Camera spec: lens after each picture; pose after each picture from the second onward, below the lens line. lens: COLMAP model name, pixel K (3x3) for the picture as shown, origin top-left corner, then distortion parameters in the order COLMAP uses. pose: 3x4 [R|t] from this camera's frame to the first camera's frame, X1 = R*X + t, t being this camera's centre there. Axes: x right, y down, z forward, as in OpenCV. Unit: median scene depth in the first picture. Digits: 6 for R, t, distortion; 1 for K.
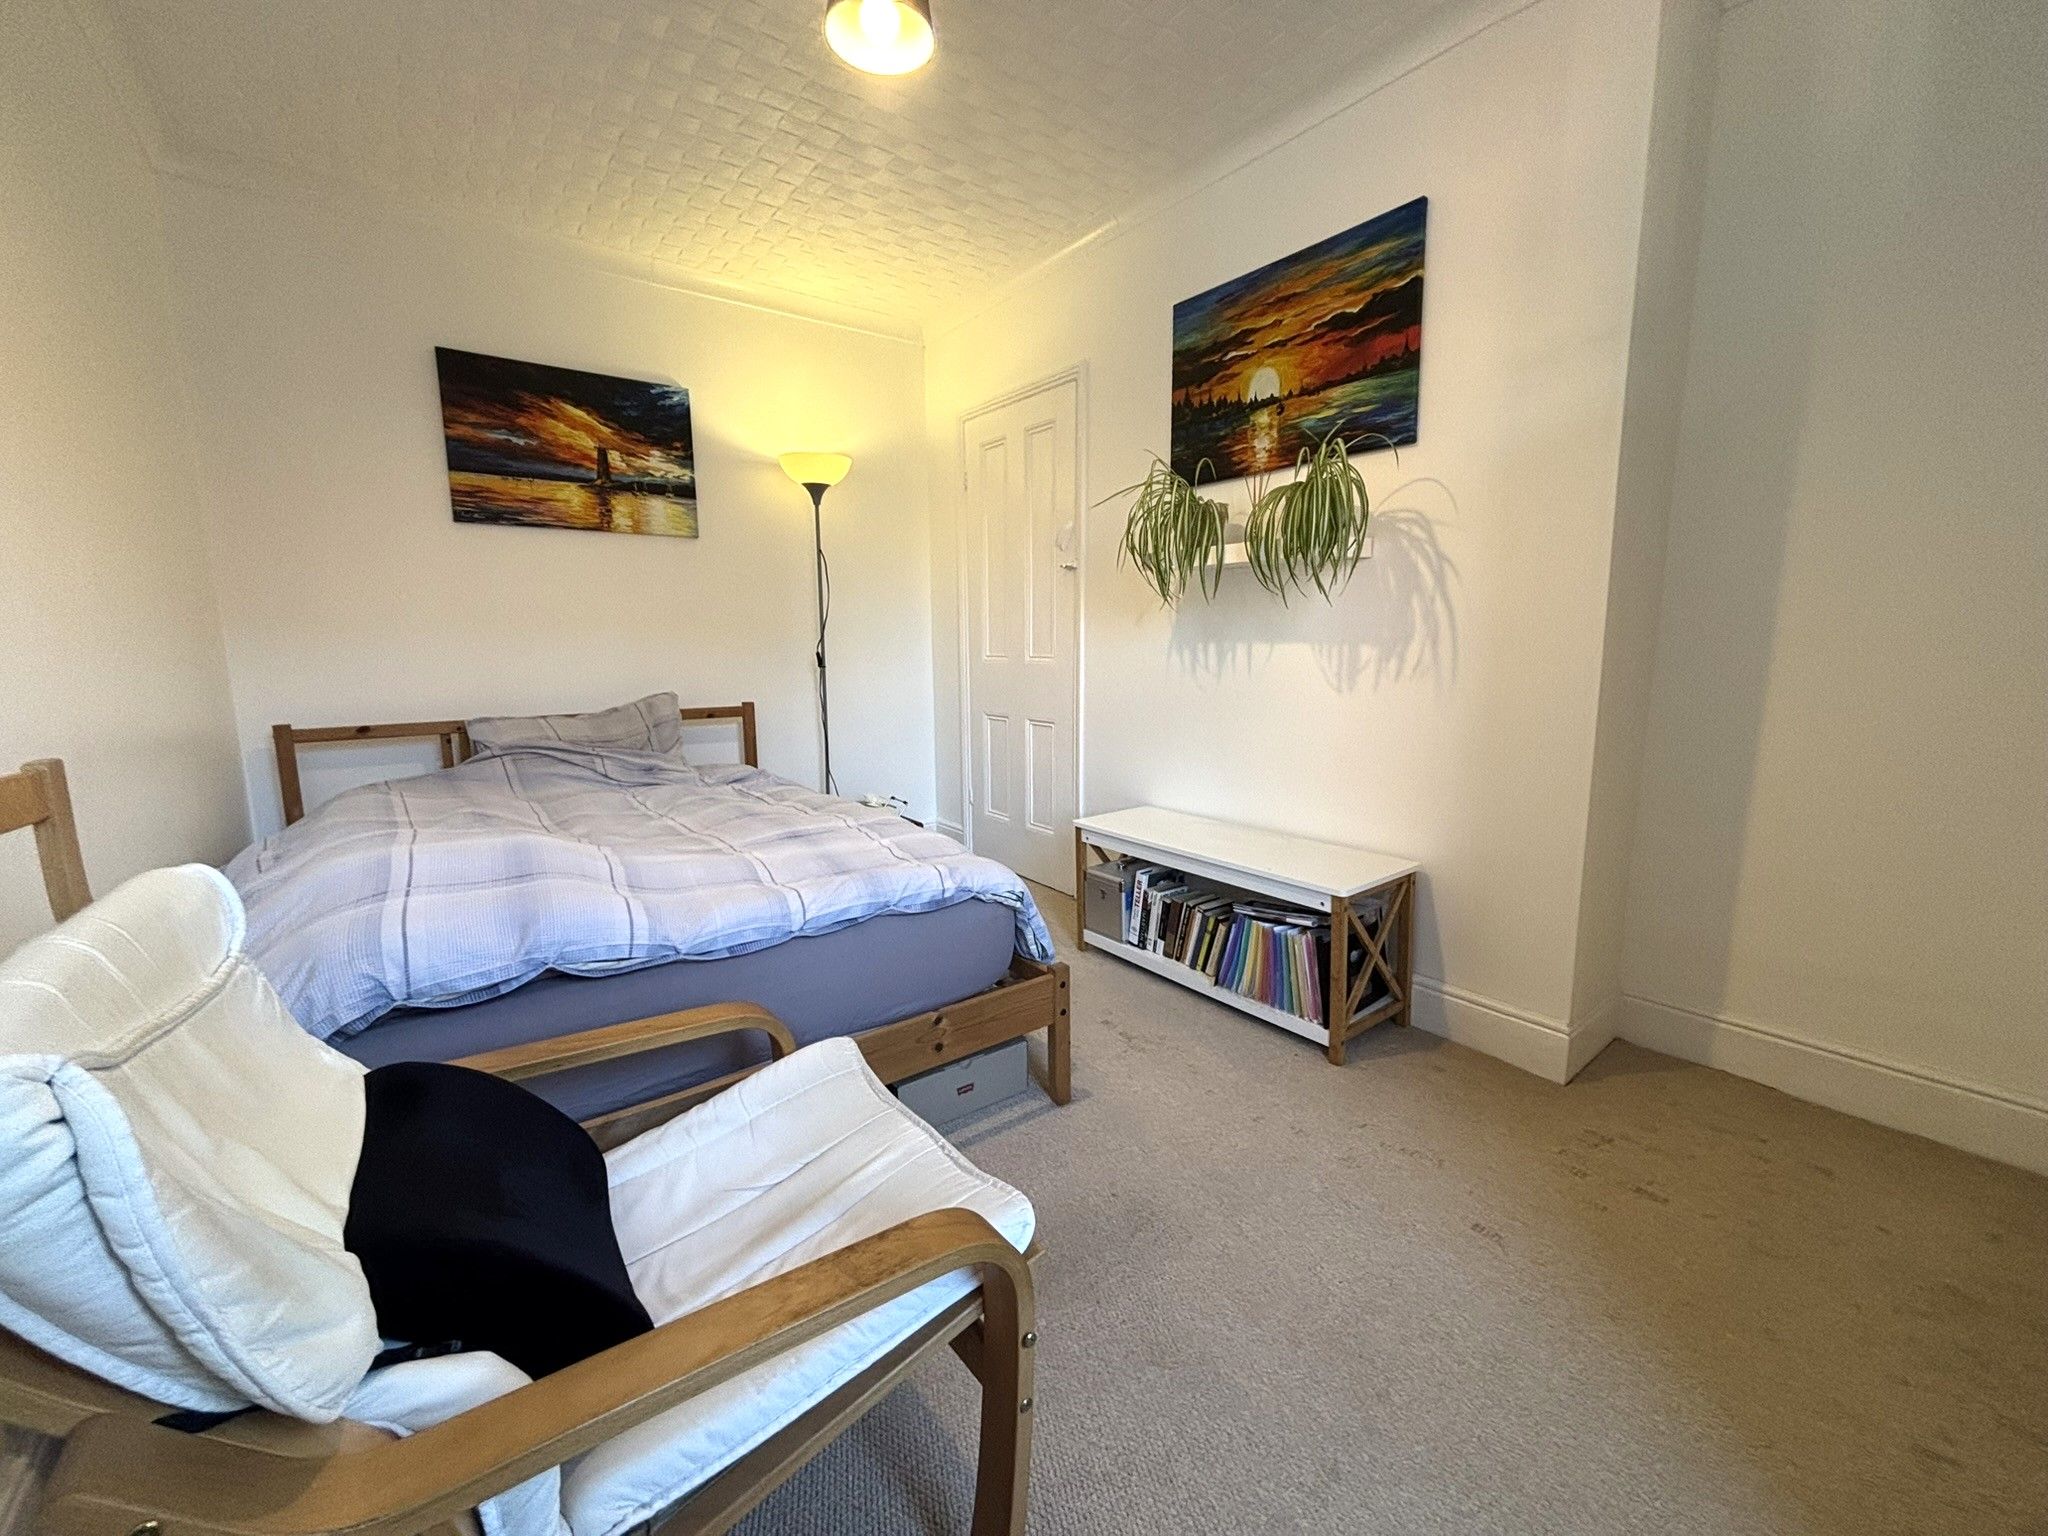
lens RADIAL K [[829.6, 0, 1032.2], [0, 829.6, 764.0], [0, 0, 1]] dist [-0.000015, -0.000115]
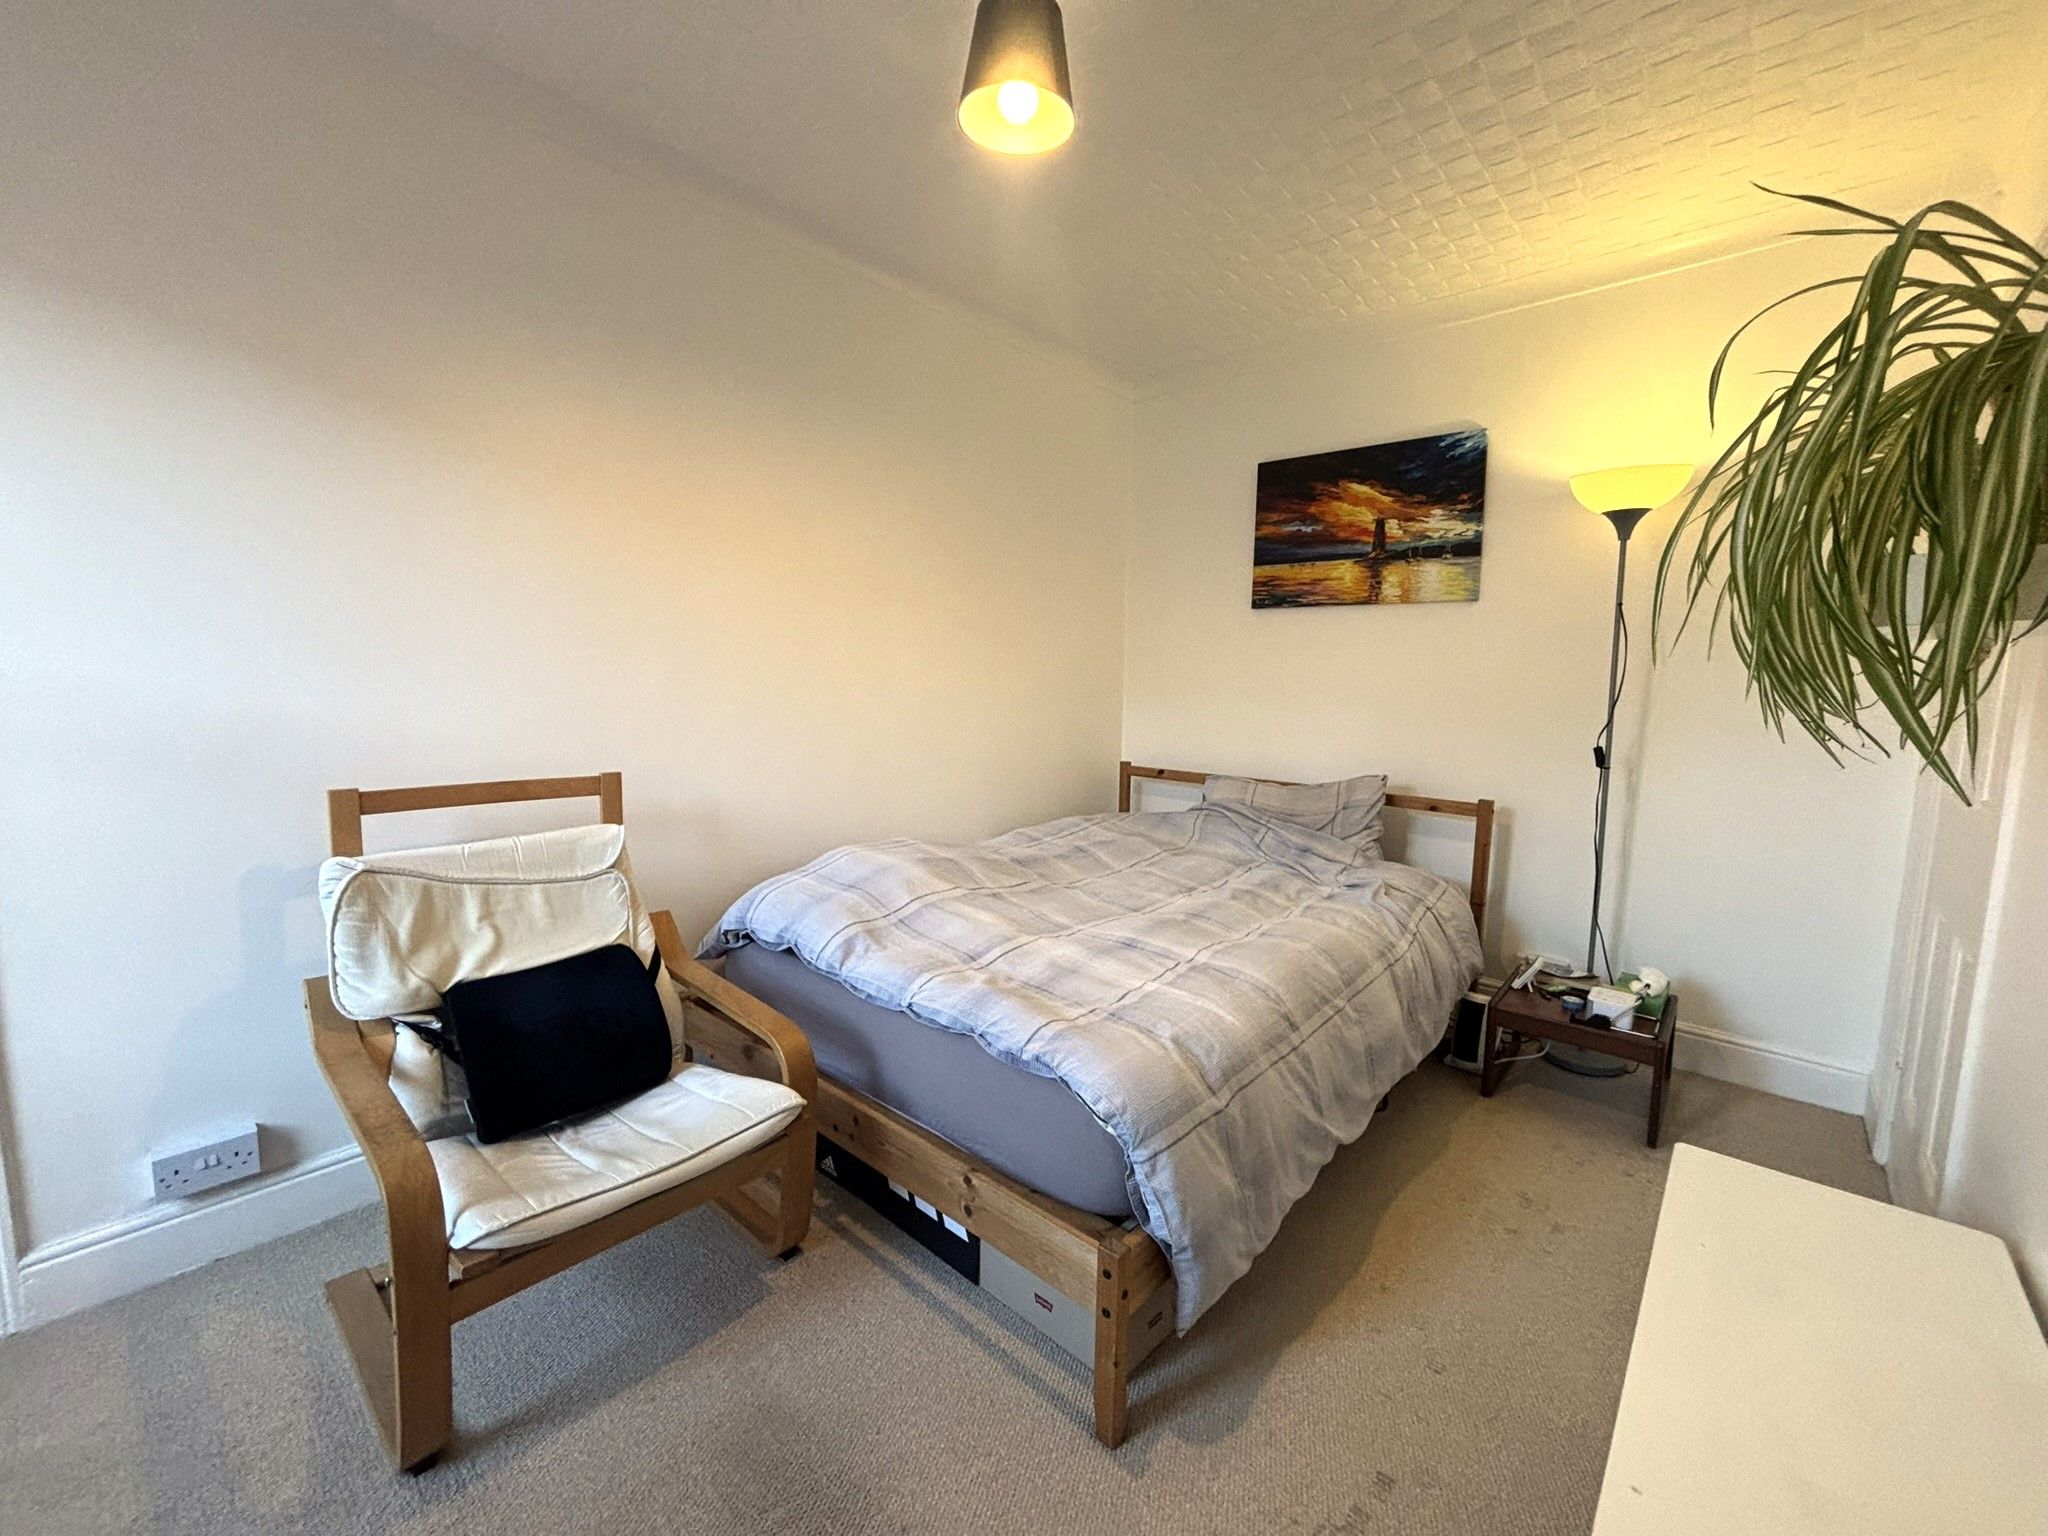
lens RADIAL K [[829.6, 0, 1033.0], [0, 829.6, 772.0], [0, 0, 1]] dist [-0.000015, -0.000115]
pose [[0.209036, 0.129892, -0.969243, 0.376400], [-0.166620, 0.981377, 0.095583, -0.115599], [0.963609, 0.141515, 0.226786, 0.430195]]
